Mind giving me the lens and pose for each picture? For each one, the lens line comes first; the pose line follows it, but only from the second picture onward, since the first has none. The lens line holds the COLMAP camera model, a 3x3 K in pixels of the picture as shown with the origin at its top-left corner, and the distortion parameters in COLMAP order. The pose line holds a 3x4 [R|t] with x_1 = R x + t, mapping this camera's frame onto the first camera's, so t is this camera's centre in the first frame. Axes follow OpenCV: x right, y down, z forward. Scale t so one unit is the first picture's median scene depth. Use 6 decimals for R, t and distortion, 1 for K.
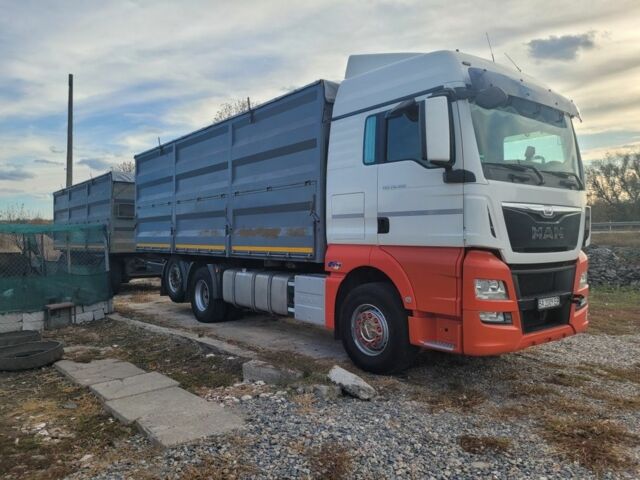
lens RADIAL K [[480.6, 0, 318.7], [0, 480.6, 237.0], [0, 0, 1]] dist [0.042900, -0.001486]
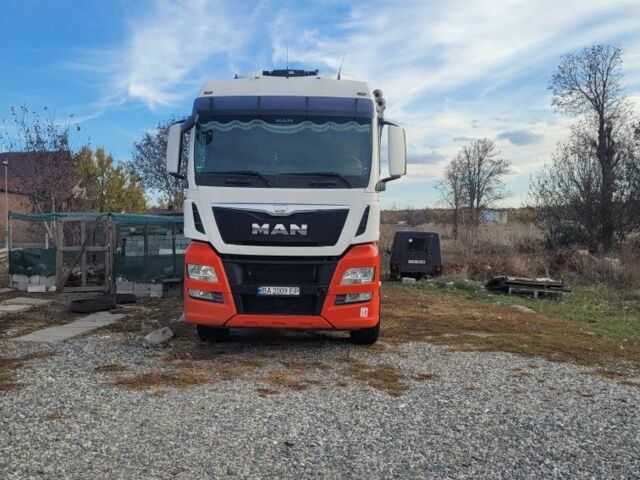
lens RADIAL K [[638.1, 0, 319.8], [0, 638.1, 241.7], [0, 0, 1]] dist [0.052487, 0.000000]
pose [[0.762431, 0.031050, -0.646324, 1.400570], [-0.020646, 0.999507, 0.023663, -0.015405], [0.646740, -0.004698, 0.762696, -0.063067]]
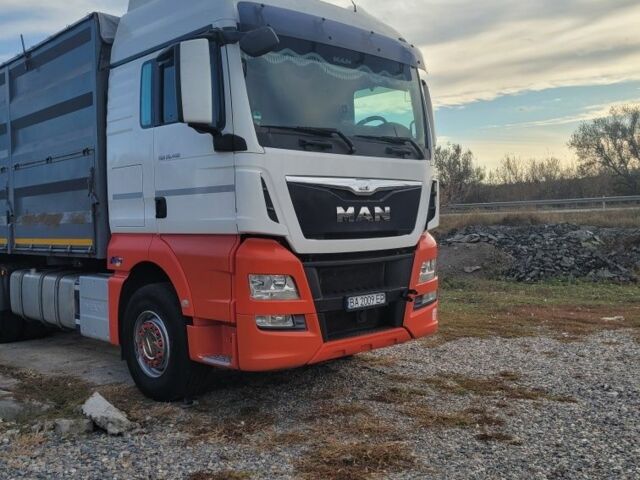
lens RADIAL K [[638.1, 0, 321.7], [0, 638.1, 242.2], [0, 0, 1]] dist [0.052487, 0.000000]
pose [[0.996139, -0.022292, 0.084913, 0.292019], [0.019647, 0.999299, 0.031867, 0.003026], [-0.085564, -0.030075, 0.995879, -0.036347]]
